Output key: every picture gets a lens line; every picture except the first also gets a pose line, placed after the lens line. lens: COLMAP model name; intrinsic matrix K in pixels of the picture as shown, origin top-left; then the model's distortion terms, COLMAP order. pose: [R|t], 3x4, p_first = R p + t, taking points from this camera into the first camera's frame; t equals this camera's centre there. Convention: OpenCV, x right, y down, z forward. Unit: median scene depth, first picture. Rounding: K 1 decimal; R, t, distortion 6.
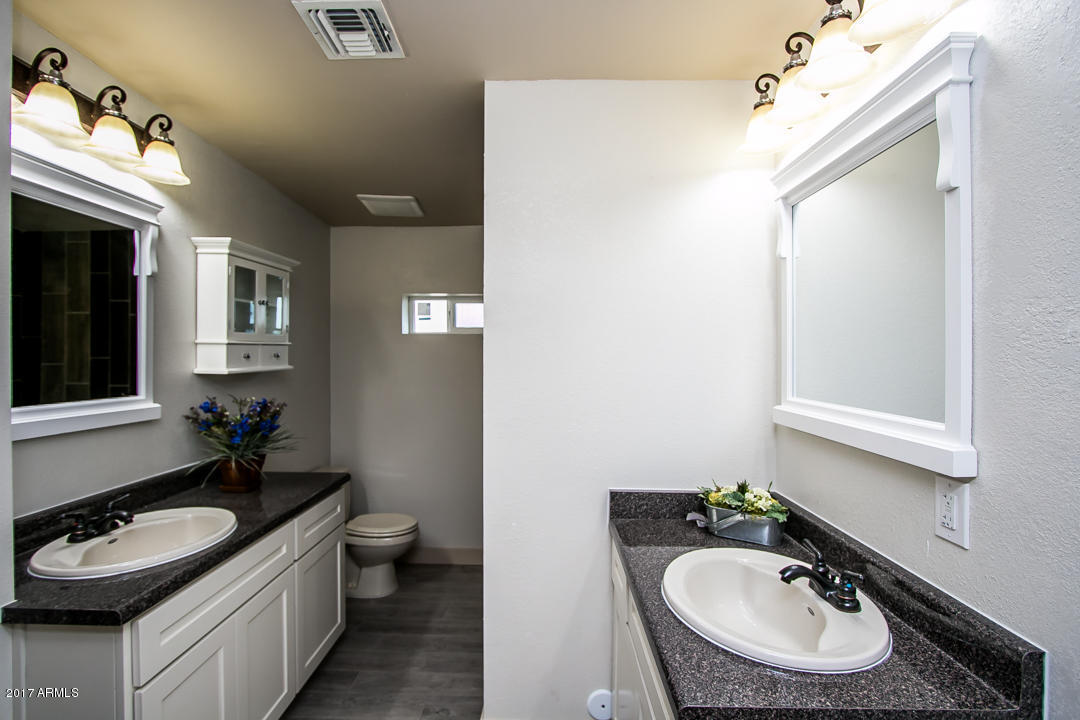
lens RADIAL K [[495.4, 0, 550.8], [0, 495.4, 354.0], [0, 0, 1]] dist [-0.014522, 0.002349]
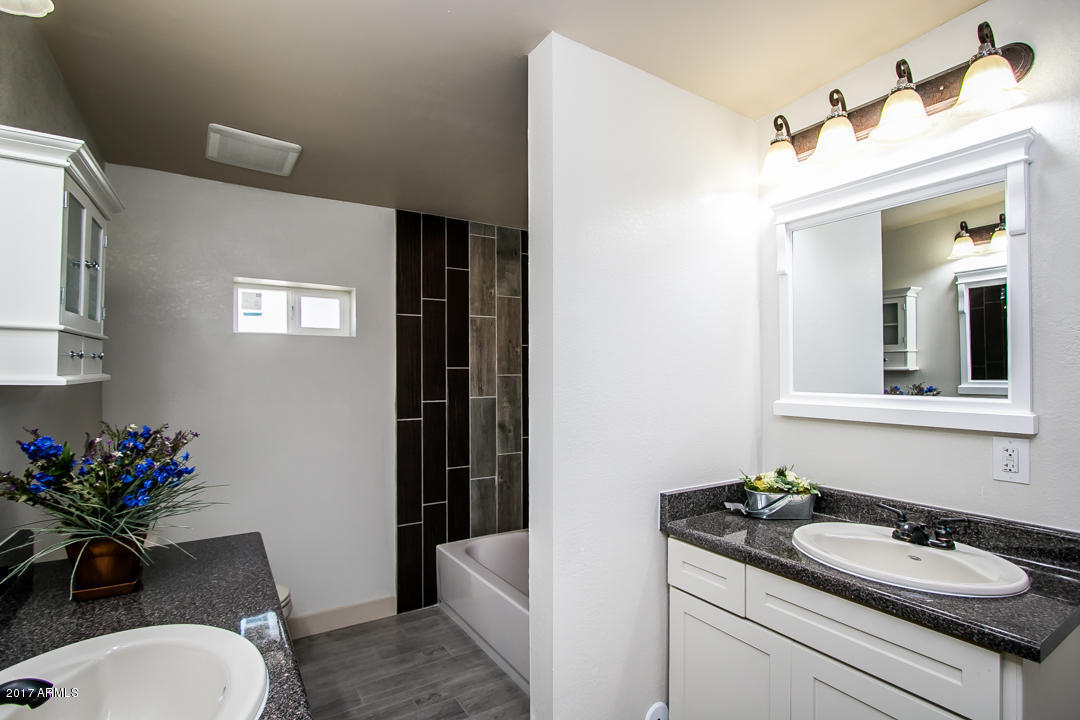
lens RADIAL K [[495.4, 0, 544.9], [0, 495.4, 364.5], [0, 0, 1]] dist [-0.014522, 0.002349]
pose [[0.837737, 0.003950, 0.546059, -0.532741], [0.003501, 0.999914, -0.012604, 0.027469], [-0.546062, 0.012471, 0.837652, 0.267005]]
